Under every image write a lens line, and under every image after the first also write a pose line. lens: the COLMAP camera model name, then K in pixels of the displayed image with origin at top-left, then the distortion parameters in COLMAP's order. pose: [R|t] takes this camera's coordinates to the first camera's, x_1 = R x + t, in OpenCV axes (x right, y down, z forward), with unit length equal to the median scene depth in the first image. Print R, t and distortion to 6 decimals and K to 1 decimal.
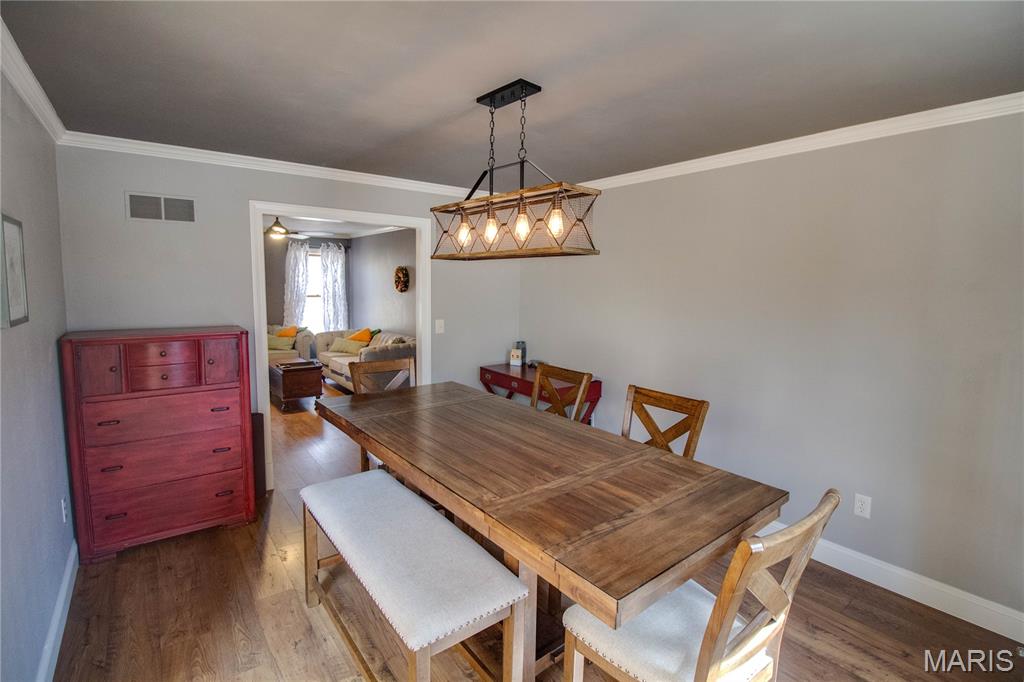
lens RADIAL K [[496.8, 0, 505.7], [0, 496.8, 340.5], [0, 0, 1]] dist [0.001081, -0.000866]
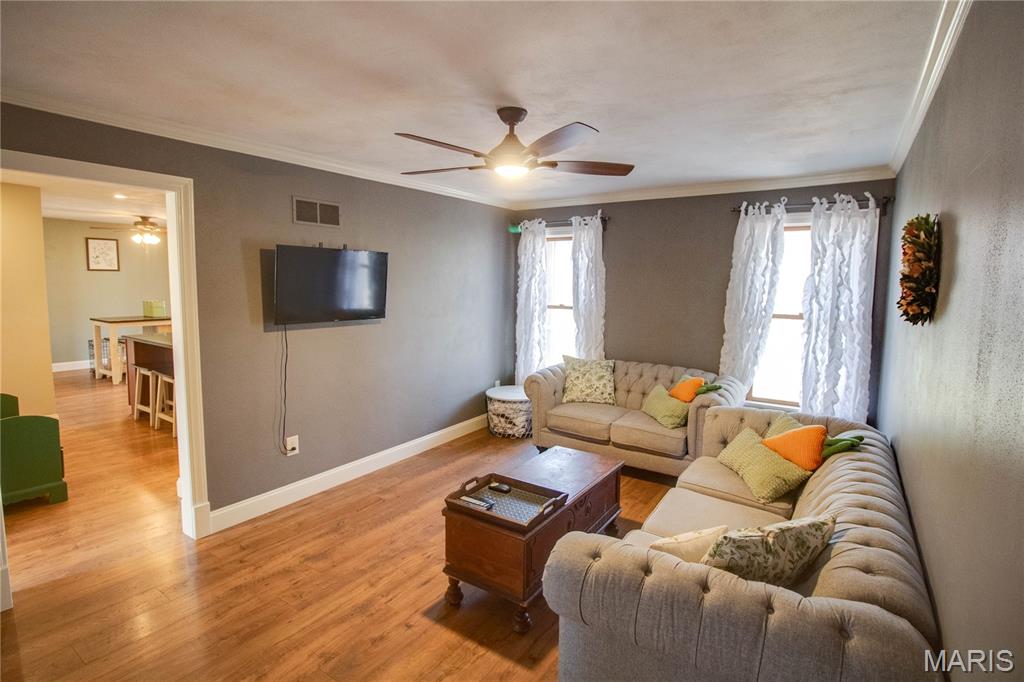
lens RADIAL K [[496.8, 0, 530.6], [0, 496.8, 330.0], [0, 0, 1]] dist [0.001081, -0.000866]
pose [[0.373200, 0.077473, -0.924511, -0.048779], [-0.111563, 0.993024, 0.038179, -0.069519], [0.921019, 0.088893, 0.379239, 0.616319]]
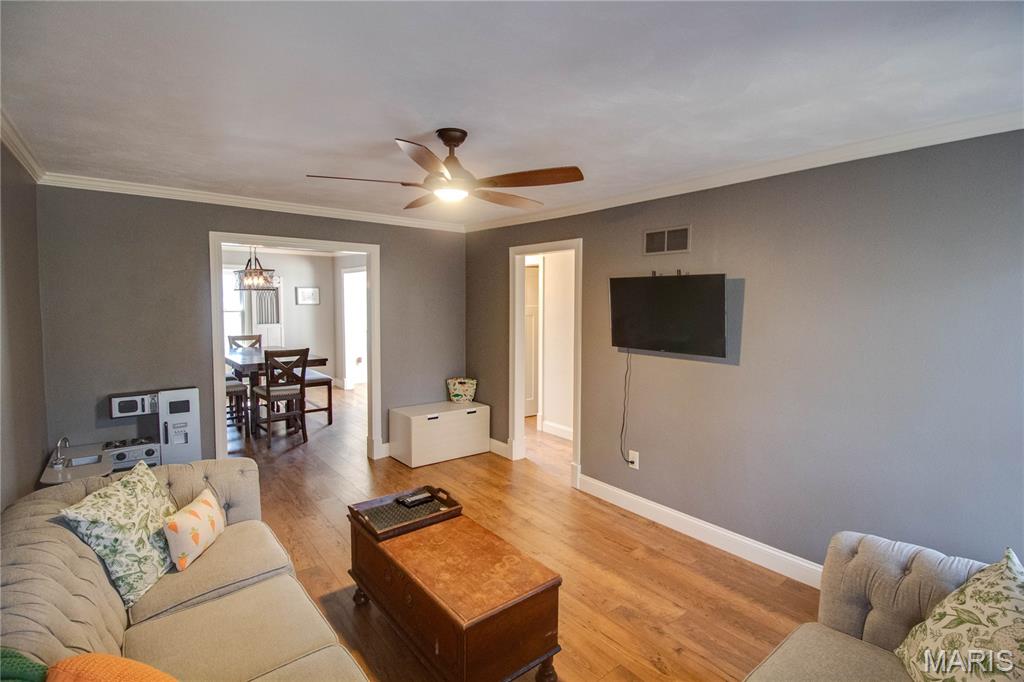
lens RADIAL K [[496.8, 0, 522.6], [0, 496.8, 332.0], [0, 0, 1]] dist [0.001081, -0.000866]
pose [[-0.997788, -0.019805, -0.063457, -0.530741], [-0.030721, 0.983918, 0.175960, -0.155108], [0.058951, 0.177520, -0.982350, 1.221719]]
